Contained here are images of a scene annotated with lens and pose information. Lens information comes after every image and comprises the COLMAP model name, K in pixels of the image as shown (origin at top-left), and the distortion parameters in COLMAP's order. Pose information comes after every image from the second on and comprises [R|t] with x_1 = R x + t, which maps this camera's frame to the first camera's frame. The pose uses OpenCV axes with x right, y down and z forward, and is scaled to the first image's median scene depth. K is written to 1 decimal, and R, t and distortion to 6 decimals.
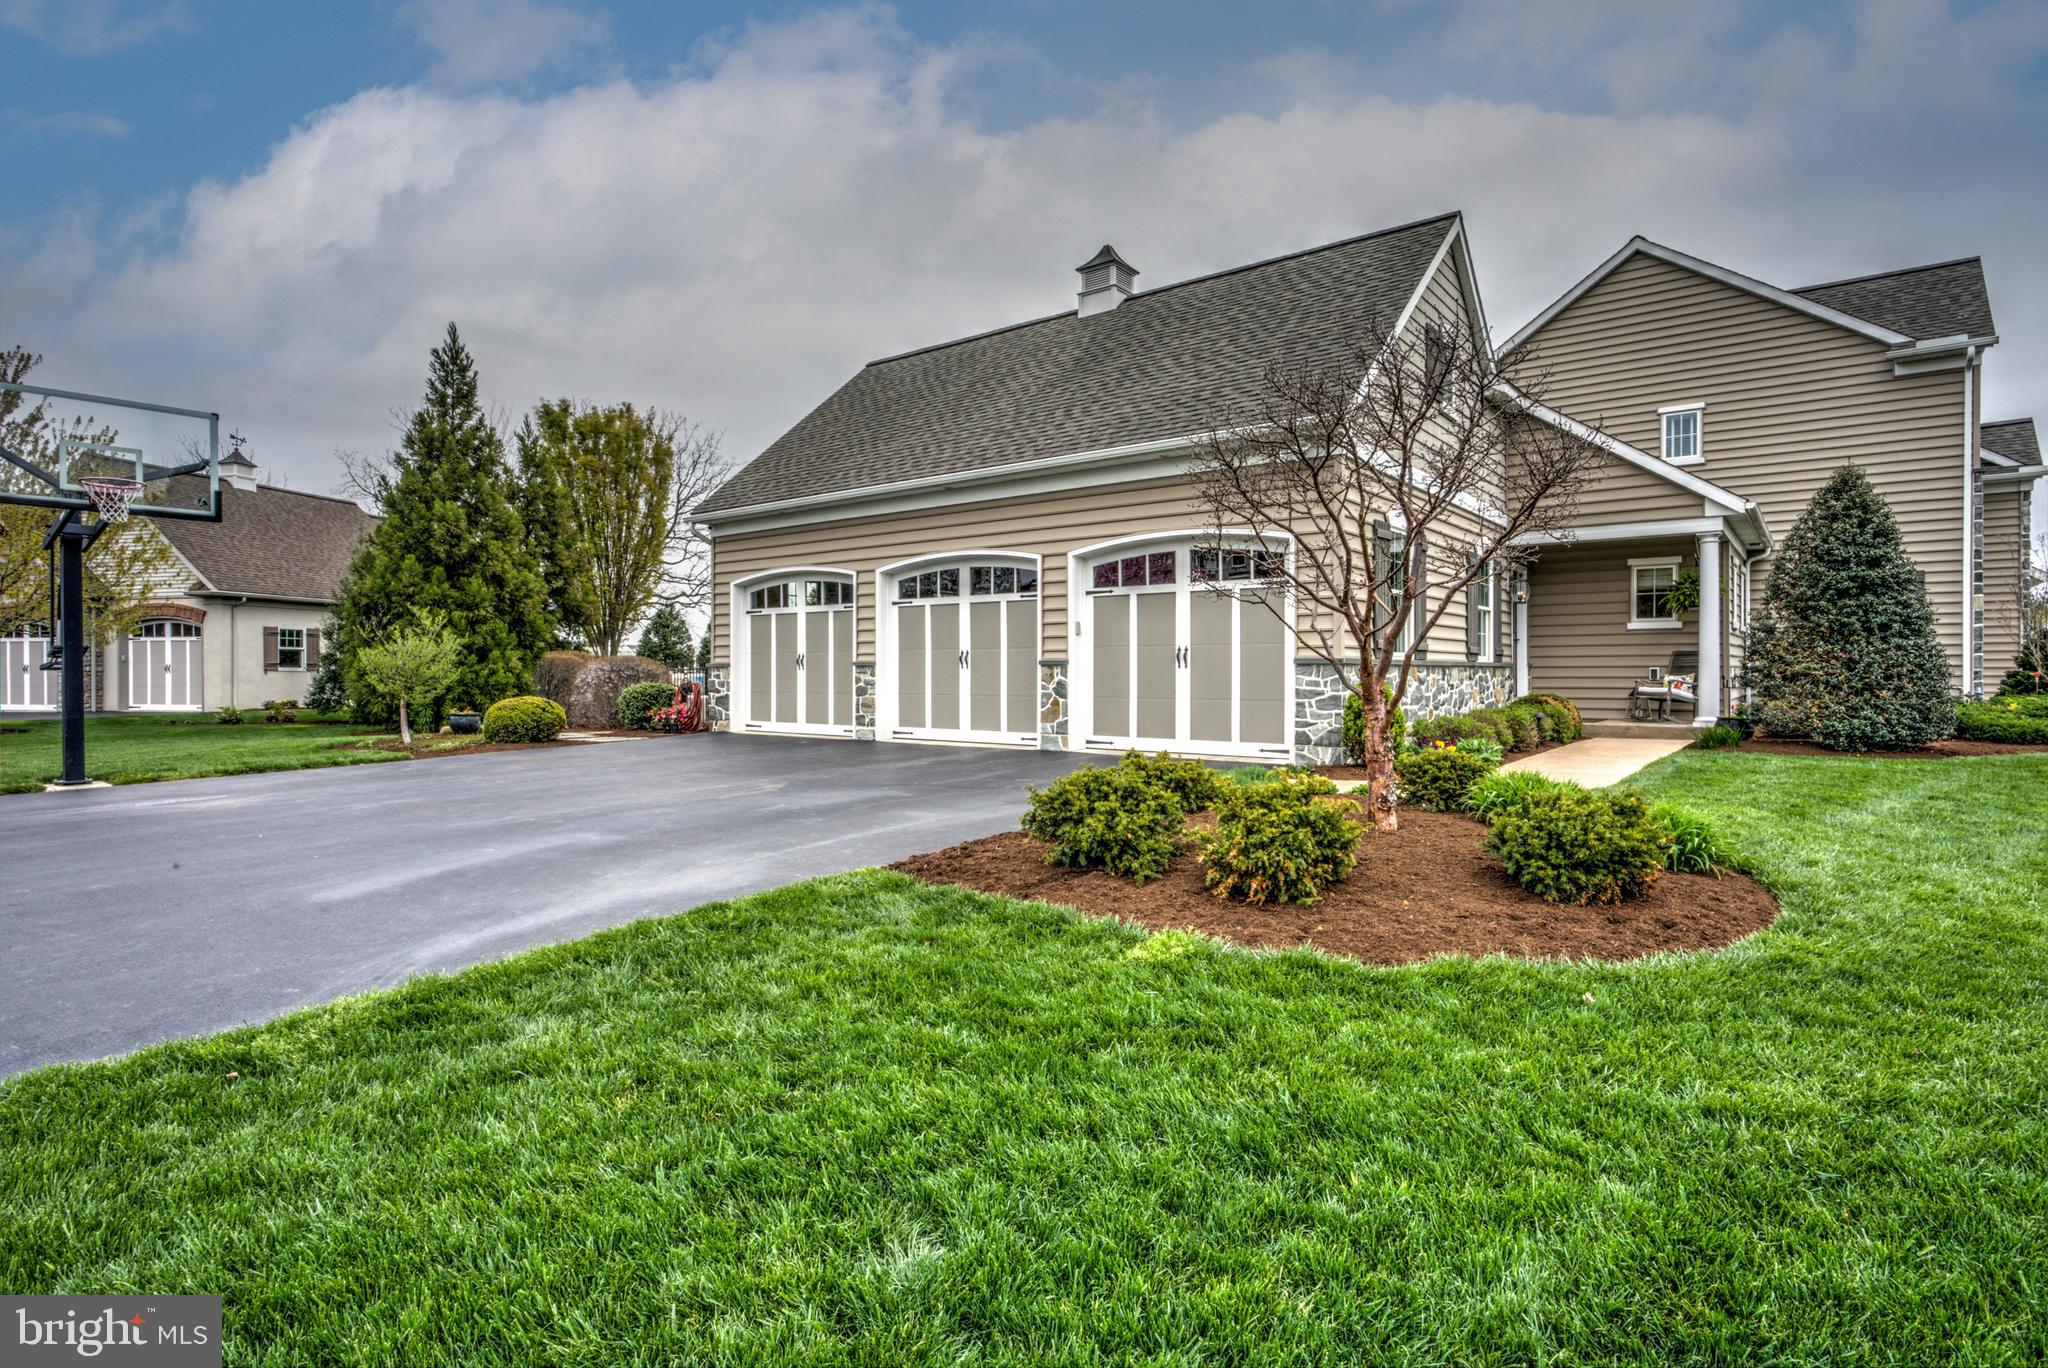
lens RADIAL K [[1048.4, 0, 1020.3], [0, 1048.4, 674.6], [0, 0, 1]] dist [-0.014342, 0.000329]
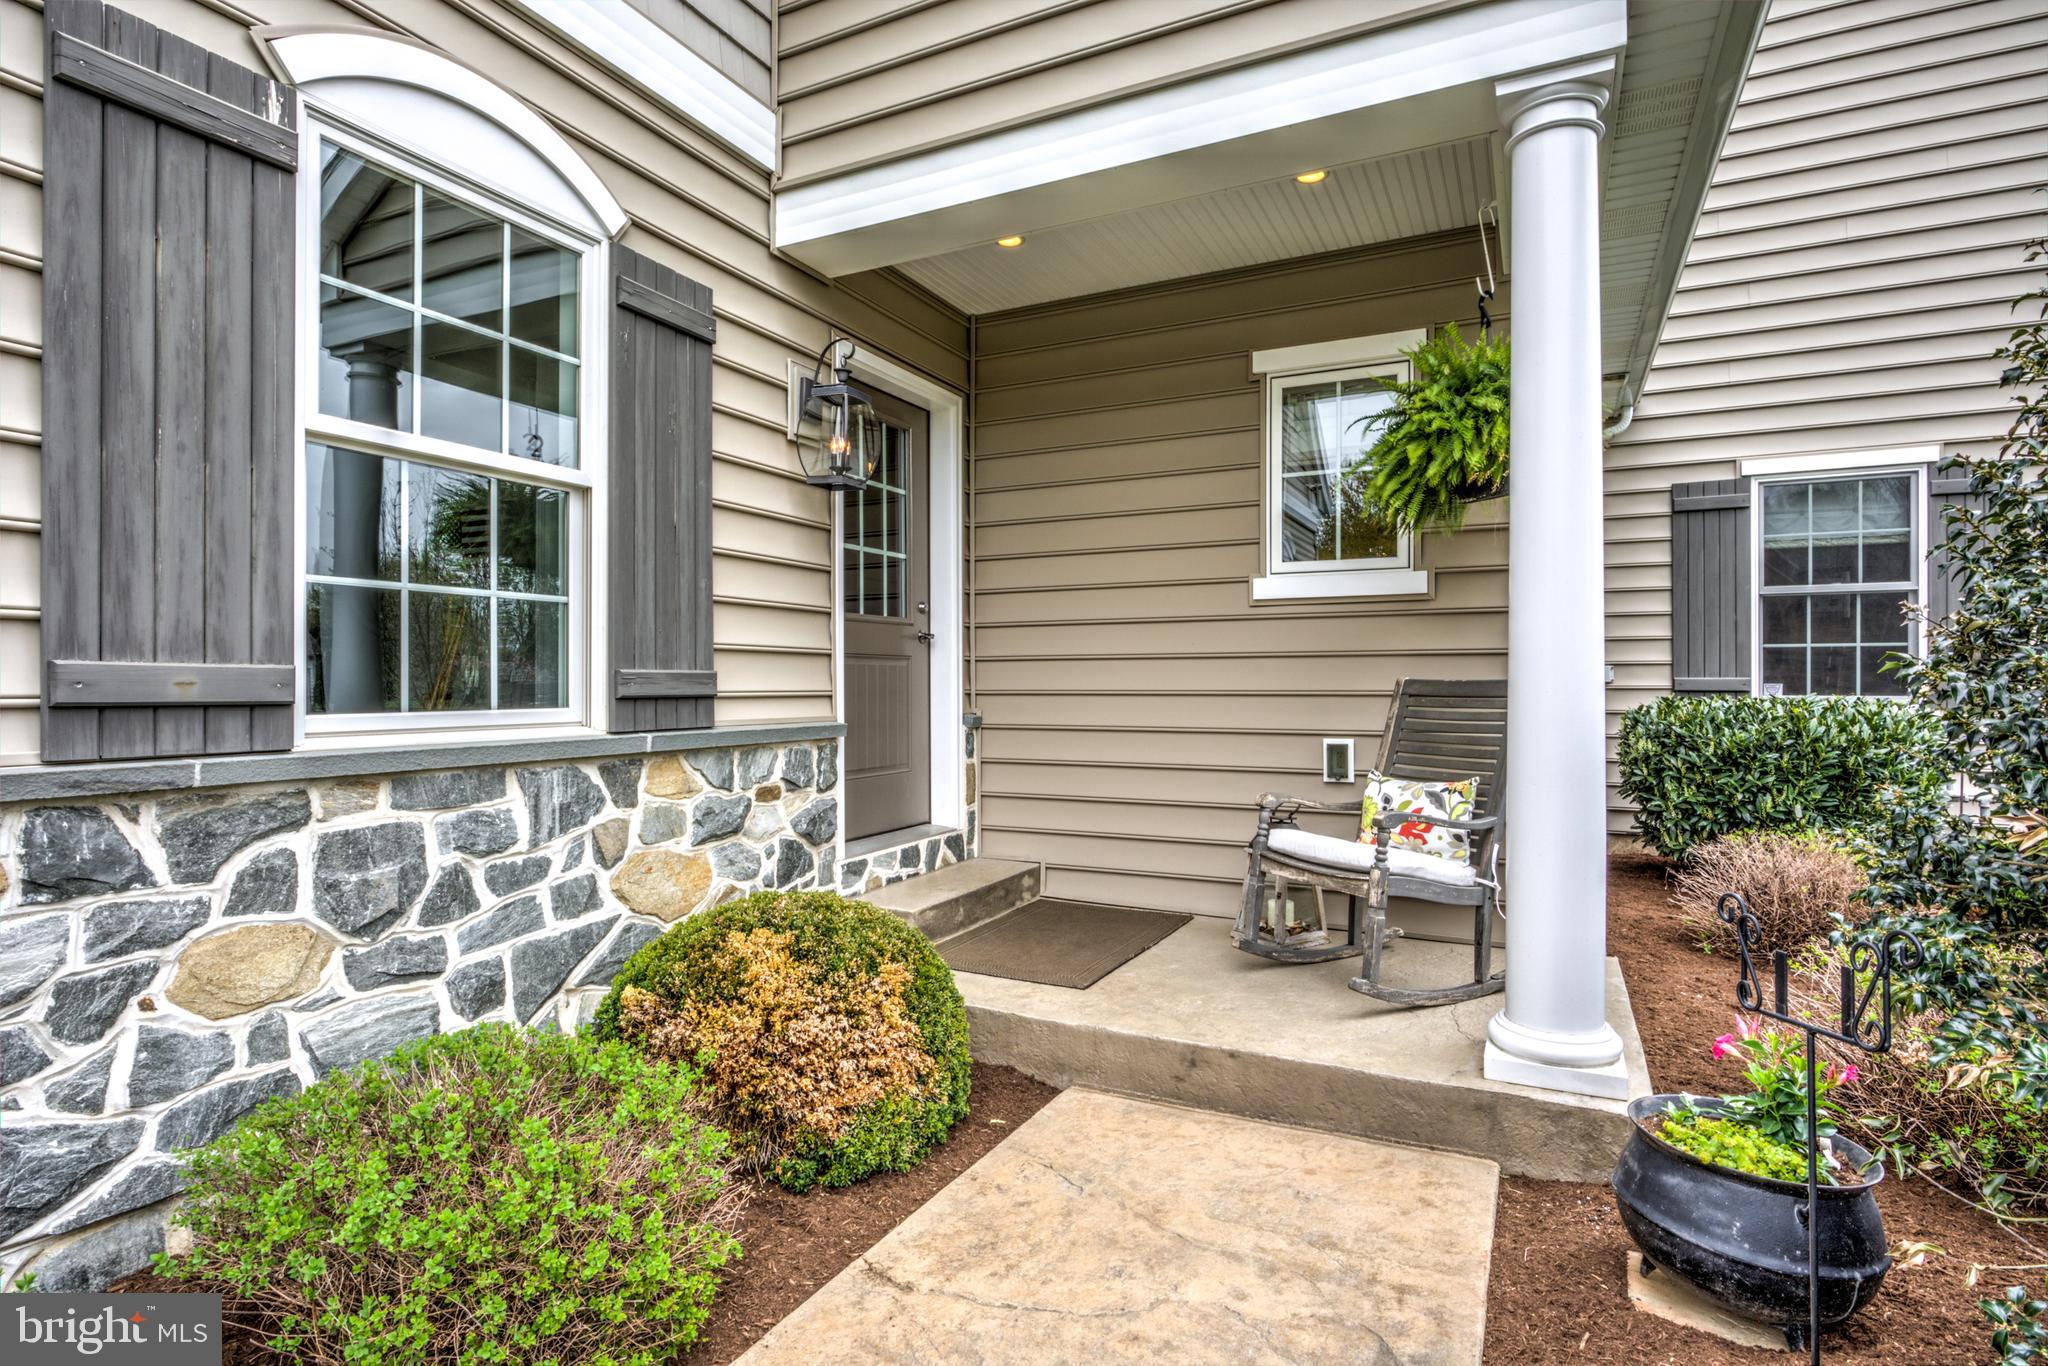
lens RADIAL K [[1048.4, 0, 1025.6], [0, 1048.4, 688.0], [0, 0, 1]] dist [-0.014342, 0.000329]
pose [[0.977742, 0.000558, 0.209811, 0.469994], [0.001798, 0.999937, -0.011035, -0.016505], [-0.209804, 0.011167, 0.977680, 0.747697]]
